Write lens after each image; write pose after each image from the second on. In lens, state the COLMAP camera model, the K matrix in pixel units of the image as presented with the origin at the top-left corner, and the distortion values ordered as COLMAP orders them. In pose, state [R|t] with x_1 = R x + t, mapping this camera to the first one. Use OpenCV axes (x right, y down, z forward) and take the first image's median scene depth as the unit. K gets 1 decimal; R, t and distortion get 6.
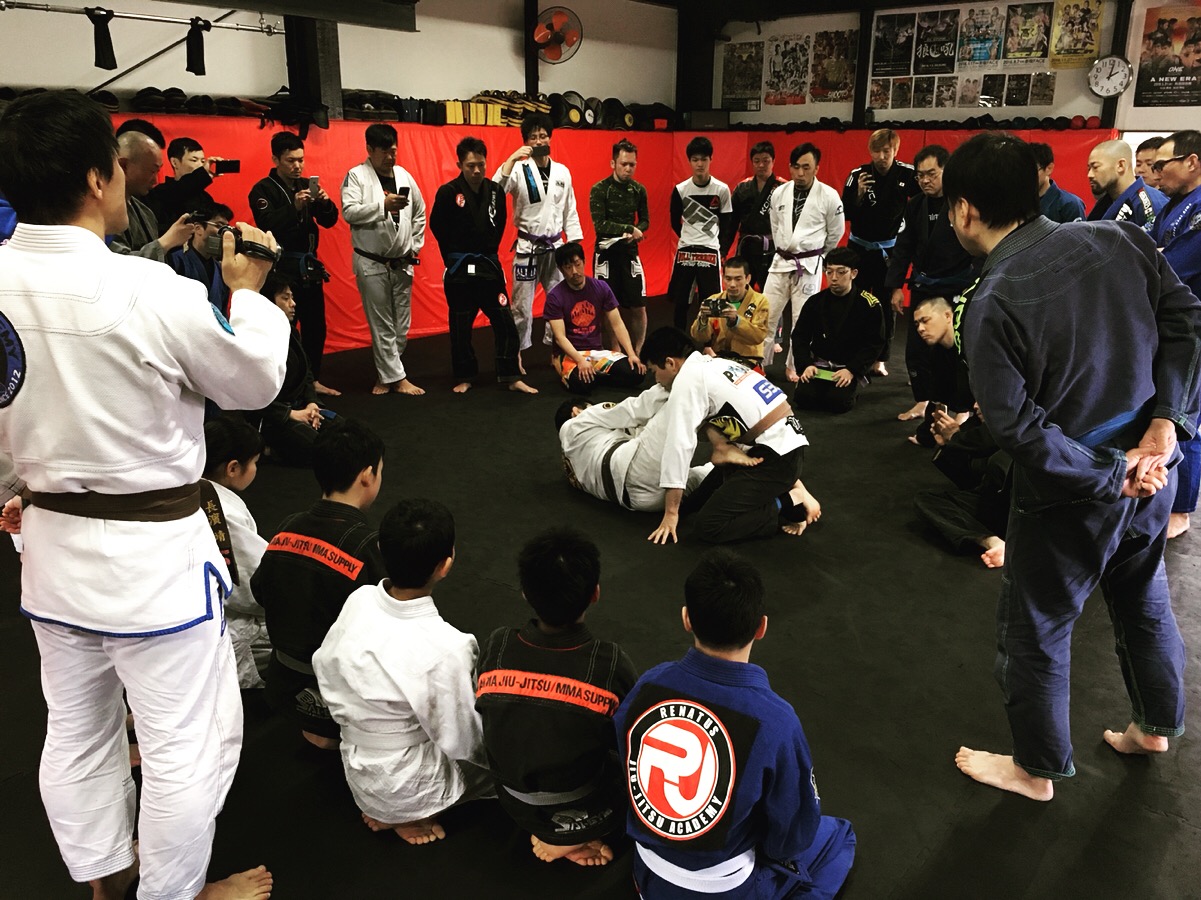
lens RADIAL K [[1038.7, 0, 594.8], [0, 1038.7, 447.2], [0, 0, 1]] dist [0.080140, -0.109578]
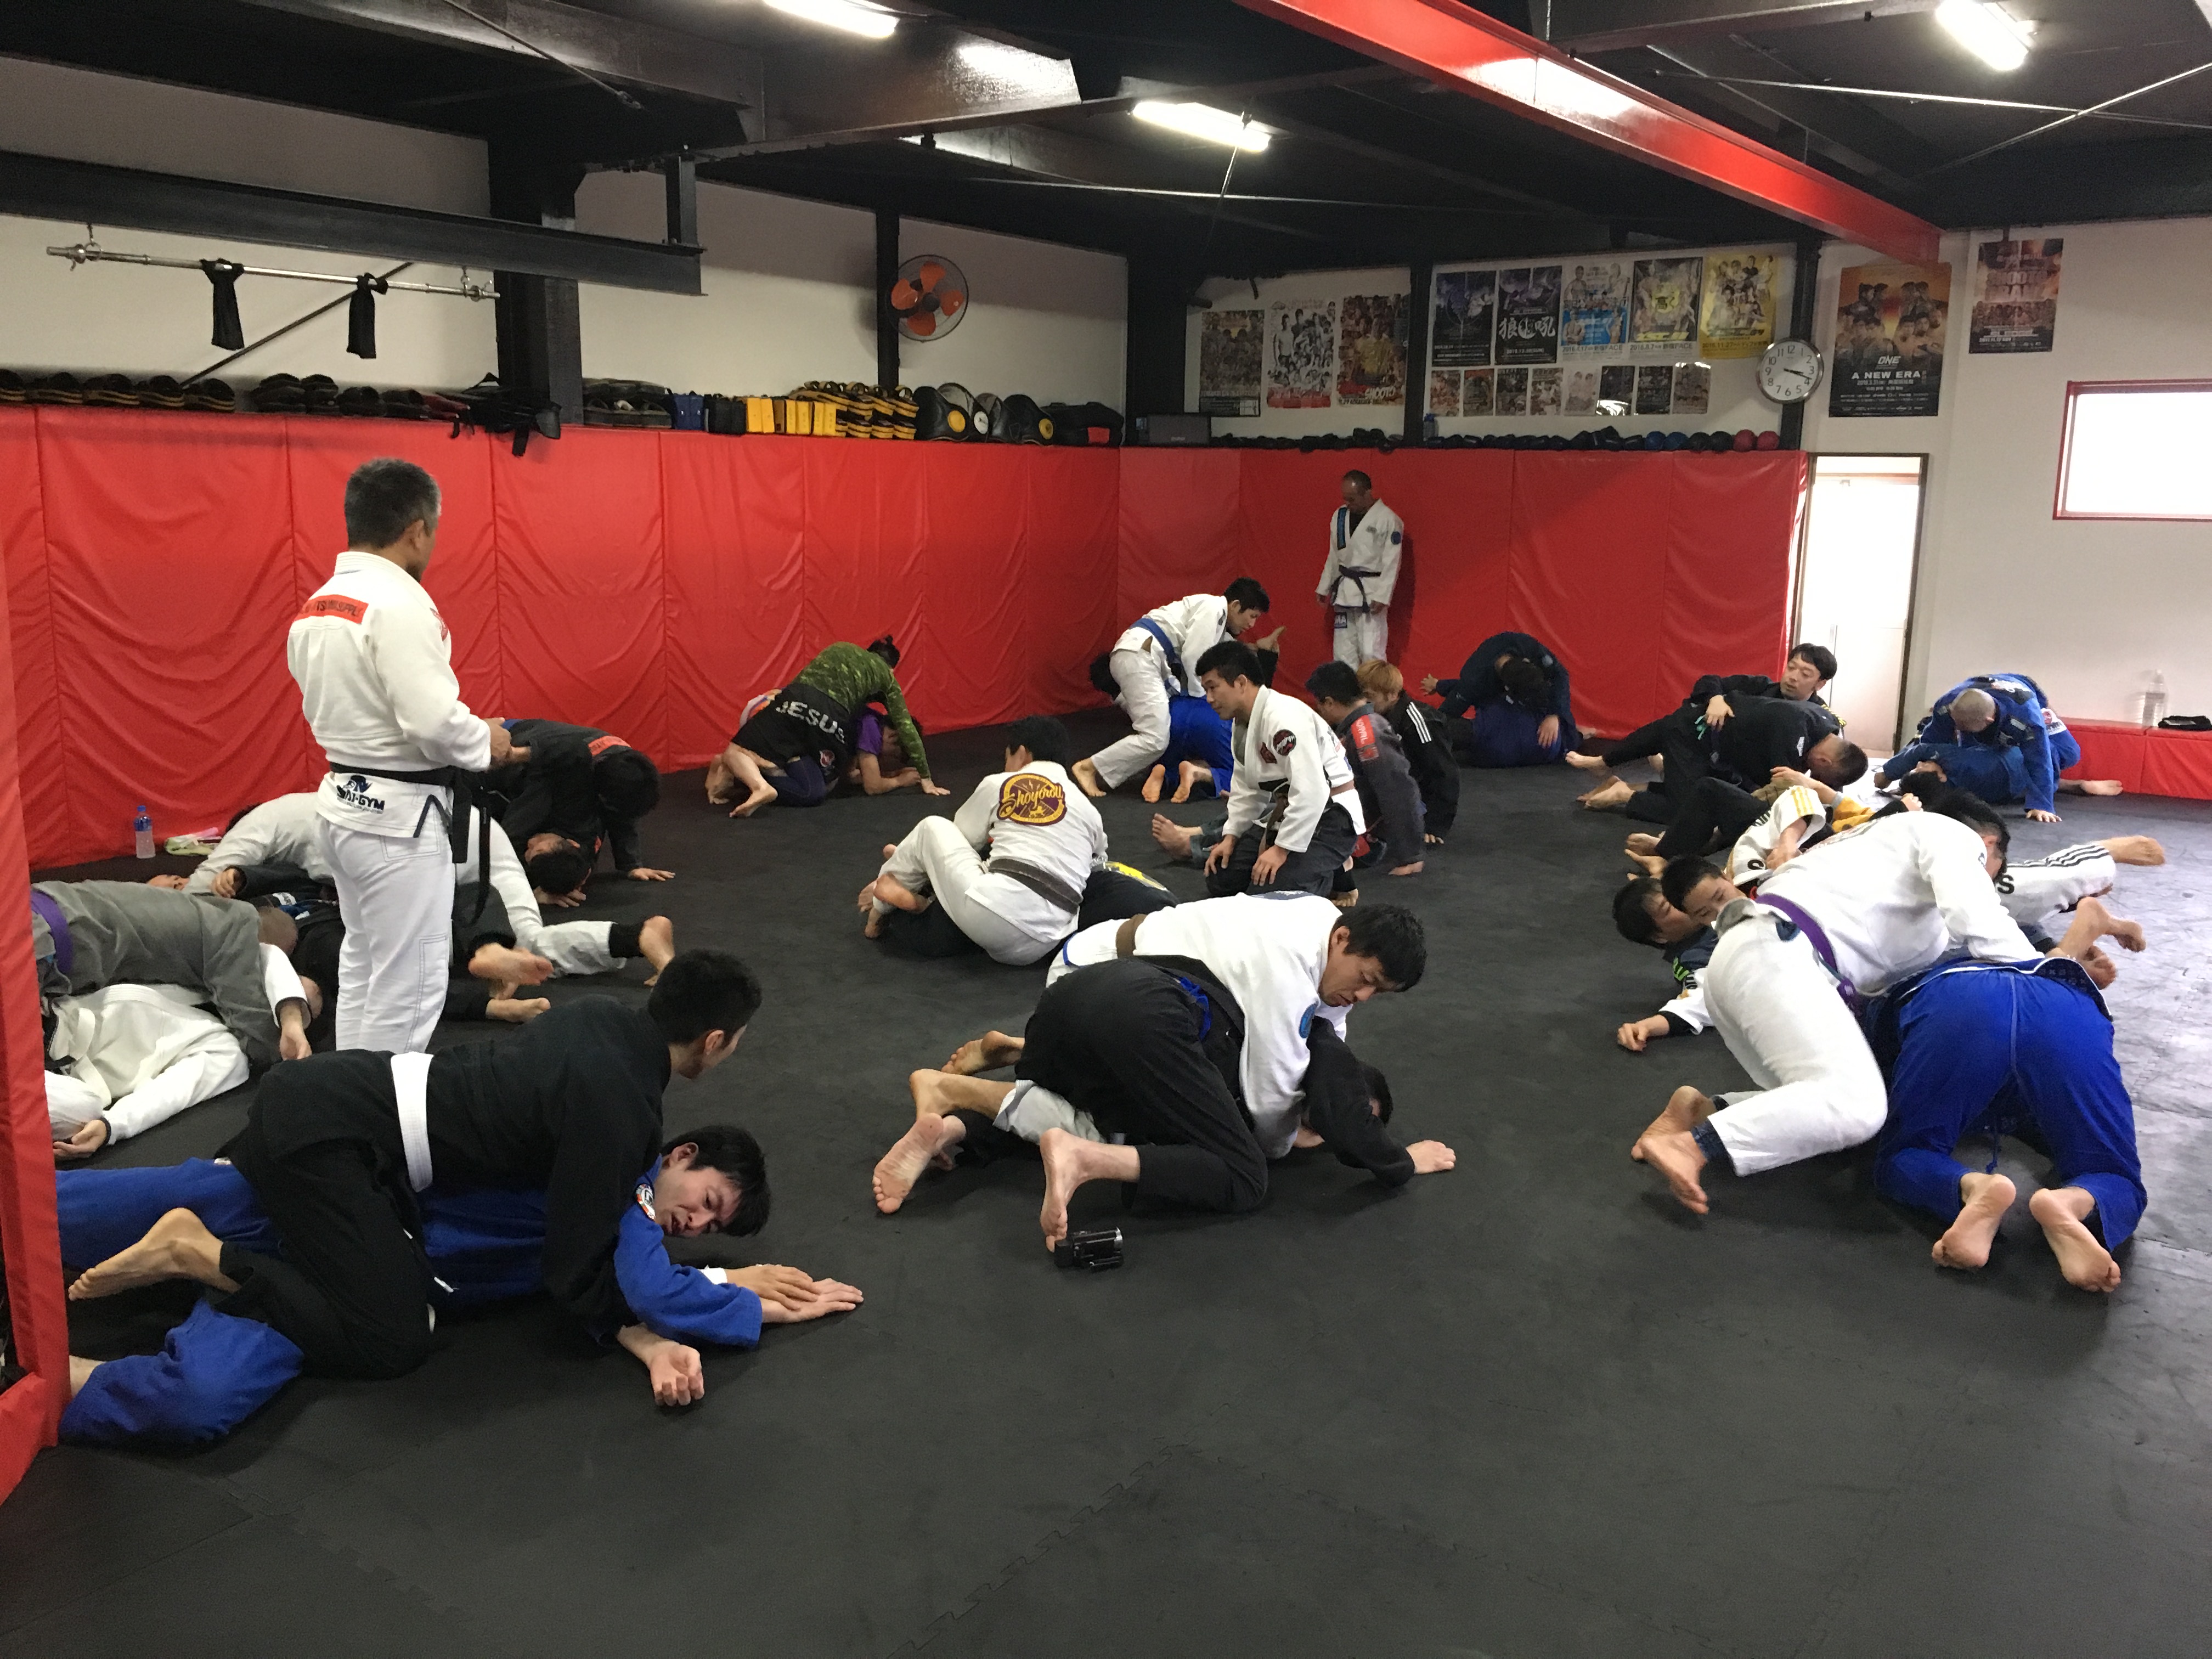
lens RADIAL K [[1913.0, 0, 1096.8], [0, 1913.0, 816.5], [0, 0, 1]] dist [0.080140, -0.109578]
pose [[0.999315, 0.001554, 0.036981, 0.022595], [0.002232, 0.994770, -0.102120, 0.035007], [-0.036946, 0.102133, 0.994084, -0.118935]]
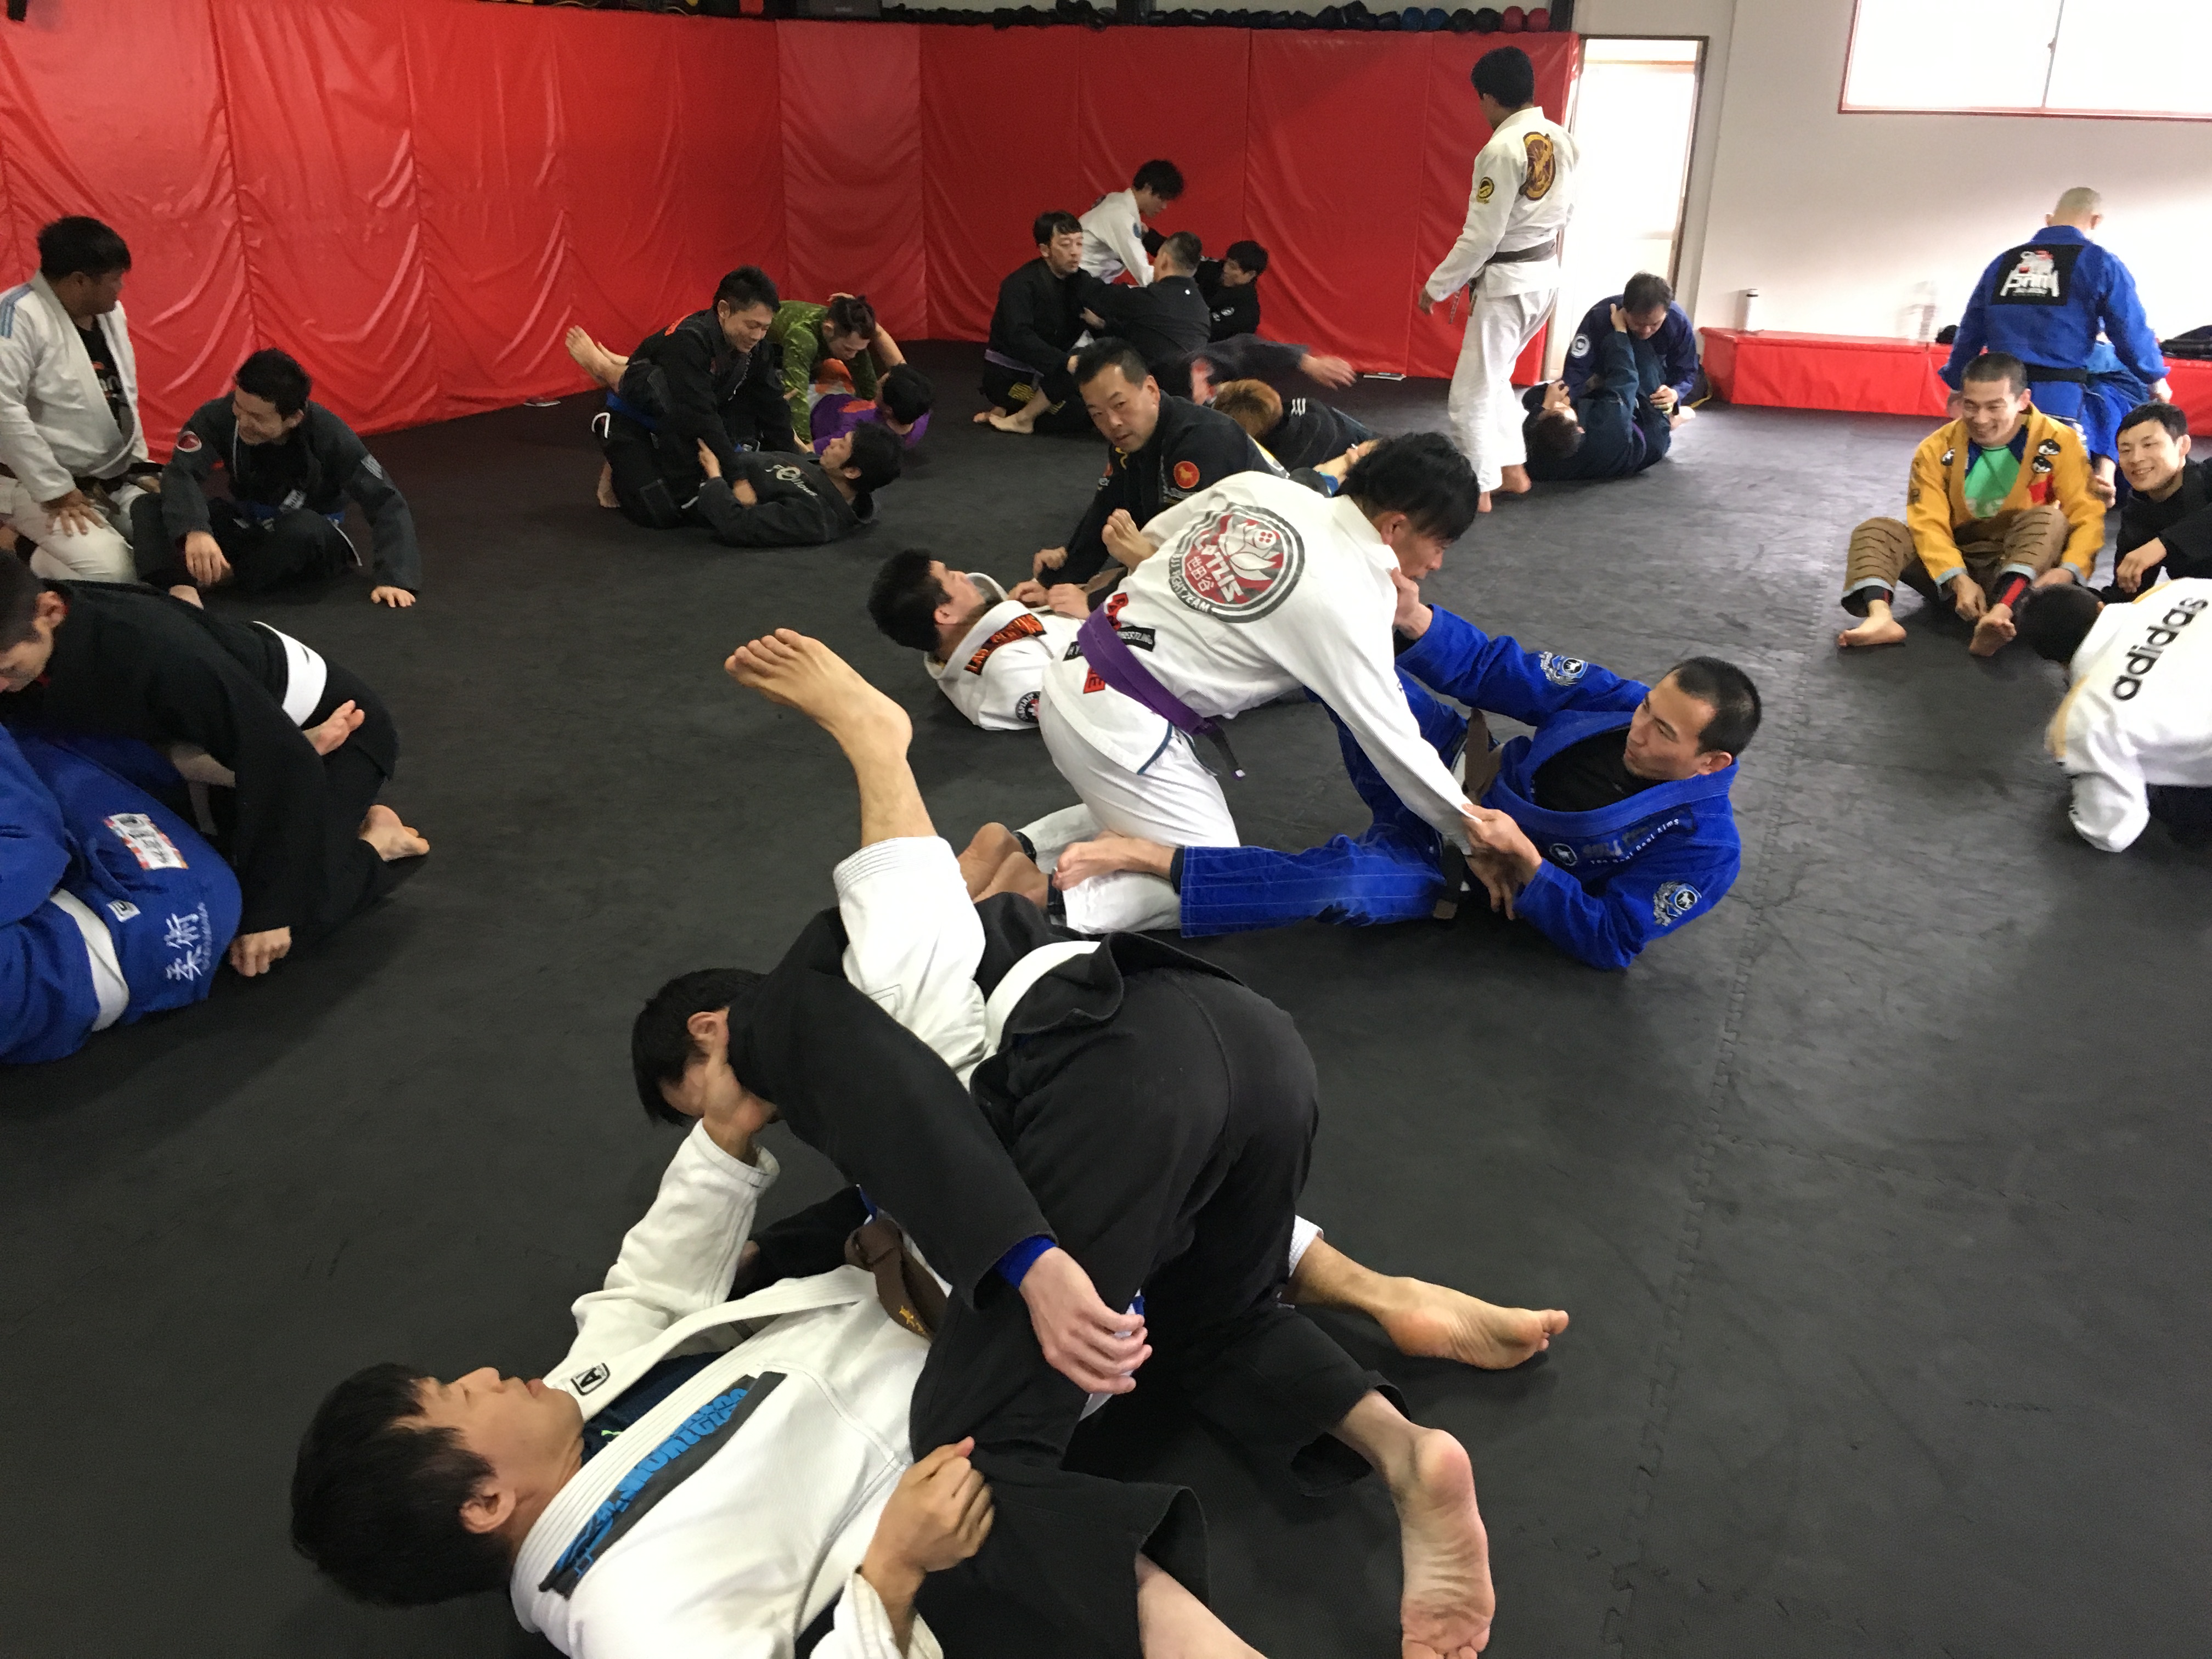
lens RADIAL K [[1913.0, 0, 1113.7], [0, 1913.0, 836.9], [0, 0, 1]] dist [0.080140, -0.109578]
pose [[0.961084, -0.090783, 0.260916, -0.055048], [0.063888, 0.991899, 0.109791, -0.001312], [-0.268769, -0.088849, 0.959098, 0.022075]]
